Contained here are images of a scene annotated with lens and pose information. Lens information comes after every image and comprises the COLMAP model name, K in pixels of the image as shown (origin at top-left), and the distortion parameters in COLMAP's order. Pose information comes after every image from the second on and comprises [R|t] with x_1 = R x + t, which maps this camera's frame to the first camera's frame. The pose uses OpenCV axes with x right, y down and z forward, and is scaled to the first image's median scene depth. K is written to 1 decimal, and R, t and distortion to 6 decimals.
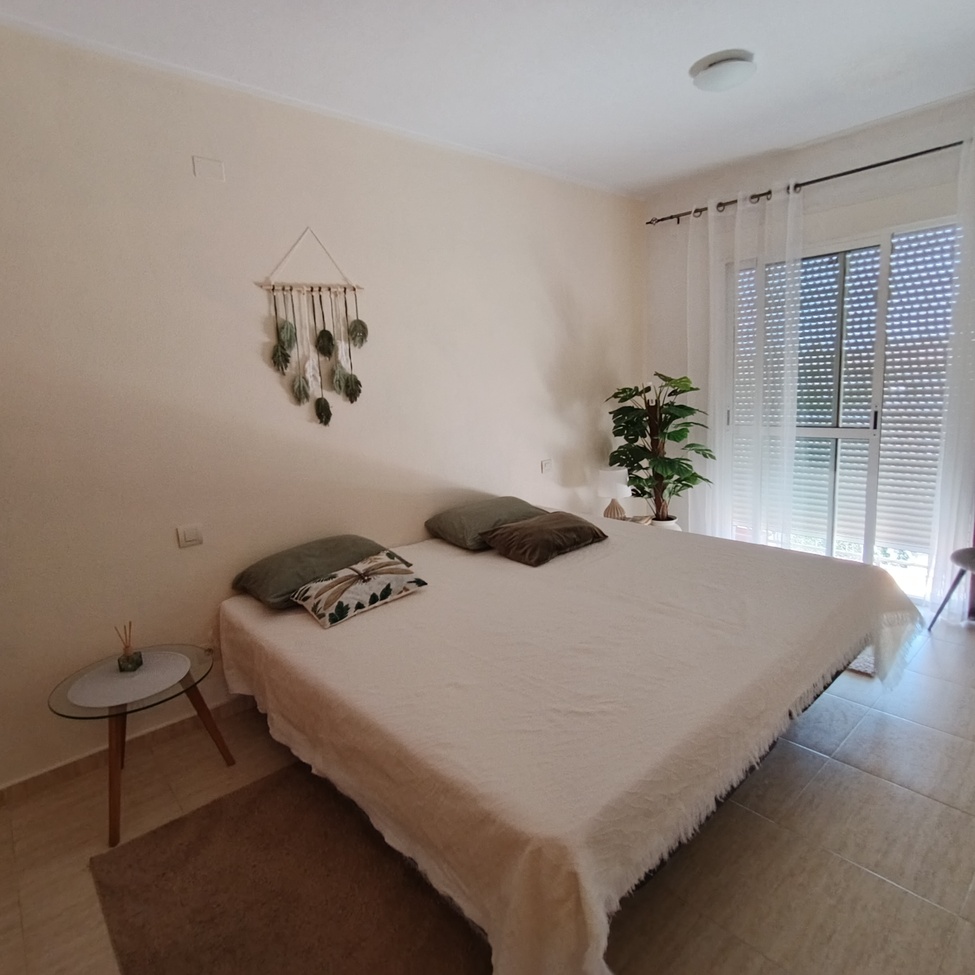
lens RADIAL K [[593.4, 0, 478.5], [0, 593.4, 484.0], [0, 0, 1]] dist [-0.038215, 0.025570]
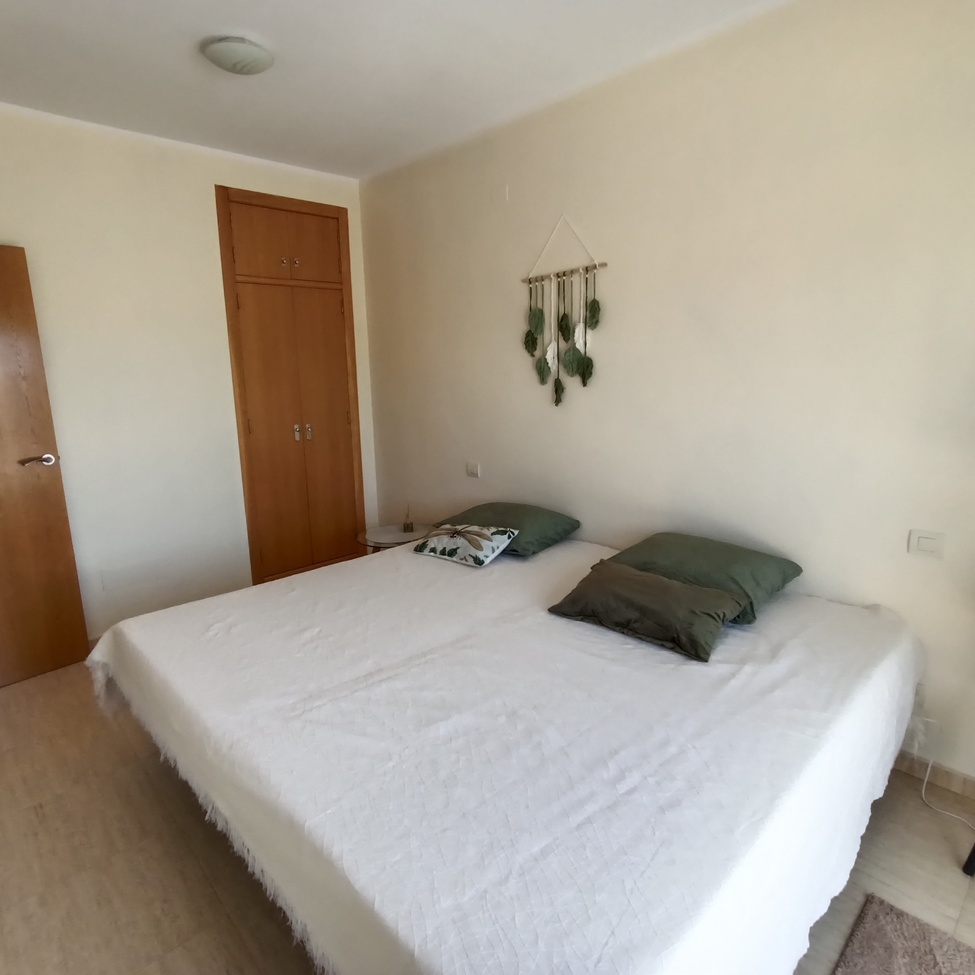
lens RADIAL K [[593.4, 0, 478.5], [0, 593.4, 484.0], [0, 0, 1]] dist [-0.038215, 0.025570]
pose [[0.036187, 0.249293, -0.967752, 0.806479], [-0.145580, 0.959371, 0.241690, -0.201609], [0.988684, 0.132140, 0.071009, 0.813871]]
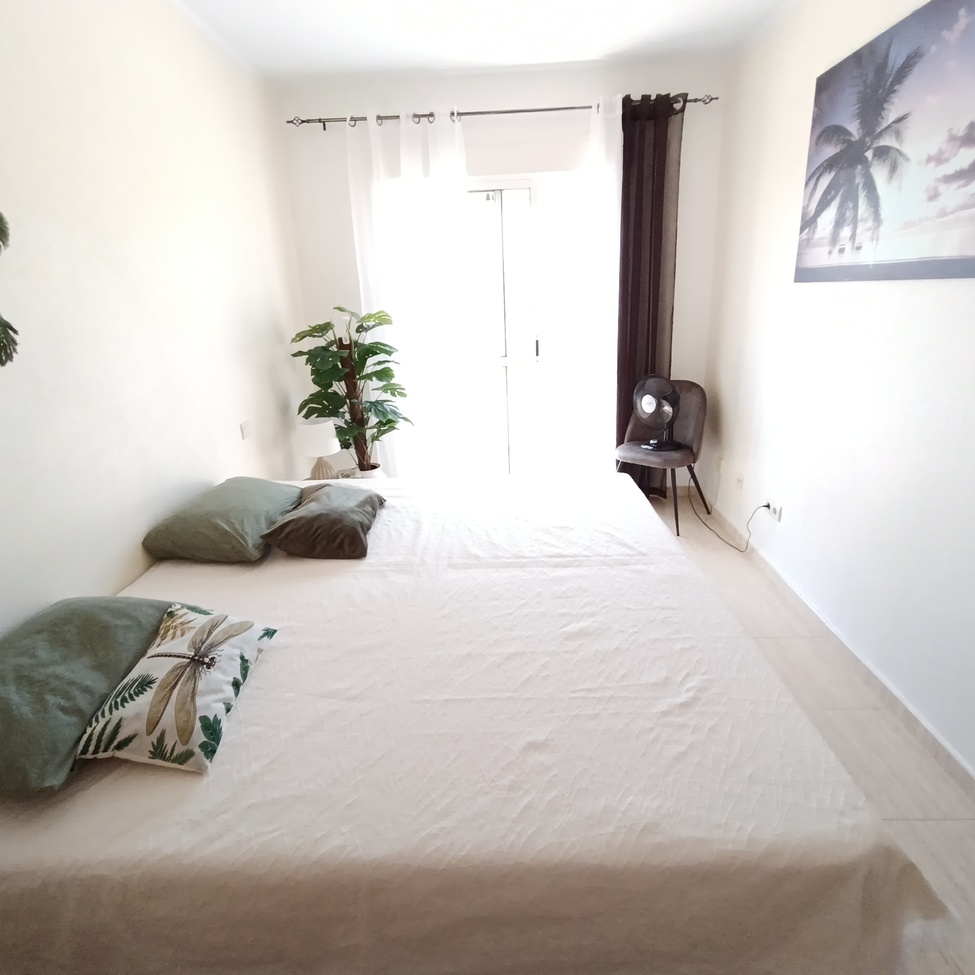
lens RADIAL K [[593.4, 0, 478.5], [0, 593.4, 484.0], [0, 0, 1]] dist [-0.038215, 0.025570]
pose [[0.686985, -0.207341, 0.696463, -0.324420], [0.132229, 0.978097, 0.160754, -0.063238], [-0.714539, -0.018343, 0.699355, 0.337991]]
